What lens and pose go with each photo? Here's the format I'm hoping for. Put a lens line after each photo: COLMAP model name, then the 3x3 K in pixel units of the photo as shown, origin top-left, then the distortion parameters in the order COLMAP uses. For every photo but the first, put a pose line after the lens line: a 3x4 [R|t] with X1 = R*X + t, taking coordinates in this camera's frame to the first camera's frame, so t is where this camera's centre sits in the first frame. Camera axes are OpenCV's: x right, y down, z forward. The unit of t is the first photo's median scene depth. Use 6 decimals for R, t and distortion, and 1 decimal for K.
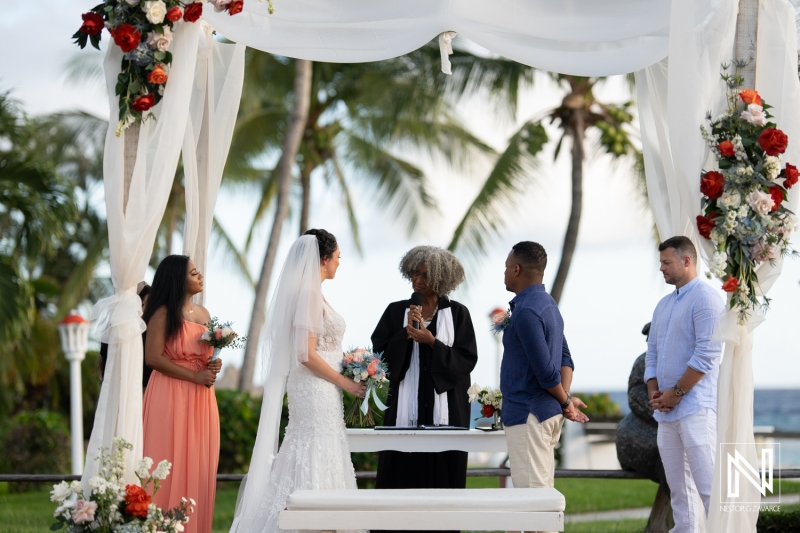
lens RADIAL K [[2401.1, 0, 399.8], [0, 2401.1, 269.0], [0, 0, 1]] dist [0.381440, 0.000000]
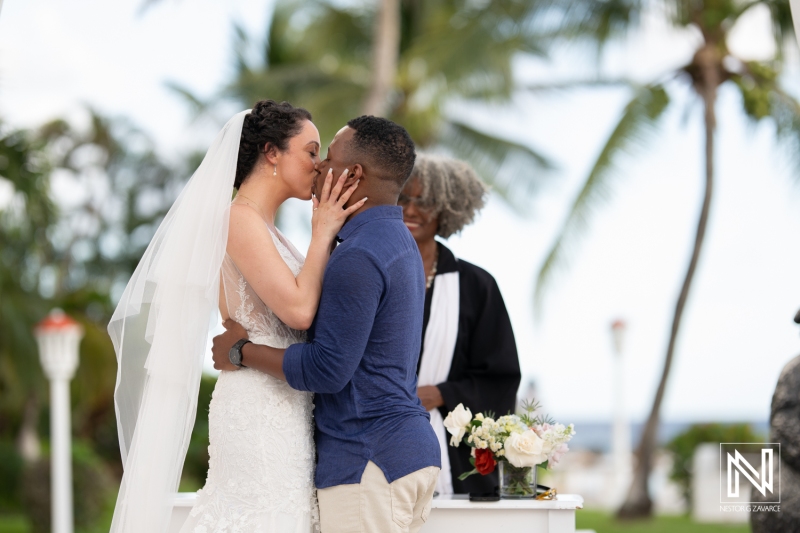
lens RADIAL K [[2401.1, 0, 401.6], [0, 2401.1, 264.1], [0, 0, 1]] dist [0.381440, 0.000000]
pose [[0.998093, -0.004652, -0.061559, 0.034485], [0.003829, 0.999902, -0.013482, 0.017409], [0.061616, 0.013220, 0.998012, 0.316382]]
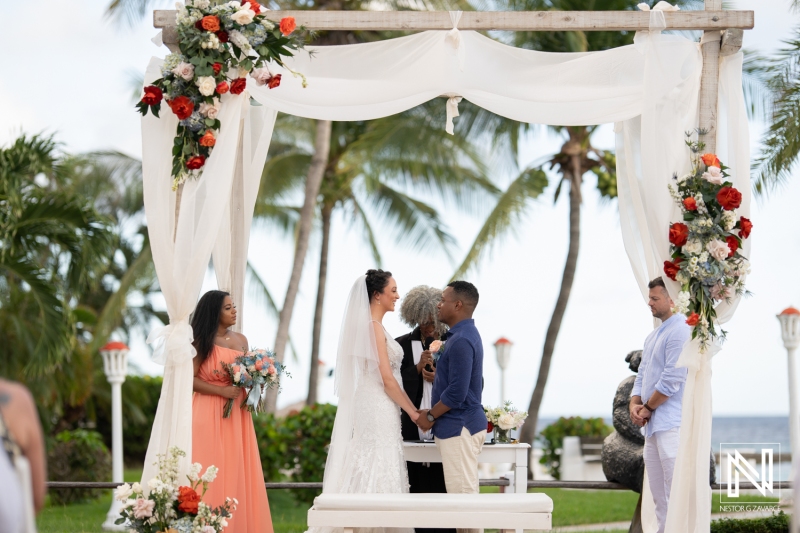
lens RADIAL K [[2401.1, 0, 400.3], [0, 2401.1, 262.9], [0, 0, 1]] dist [0.381440, 0.000000]
pose [[0.999973, 0.005448, -0.004863, -0.000094], [-0.005517, 0.999884, -0.014167, -0.003081], [0.004785, 0.014194, 0.999888, -0.150944]]
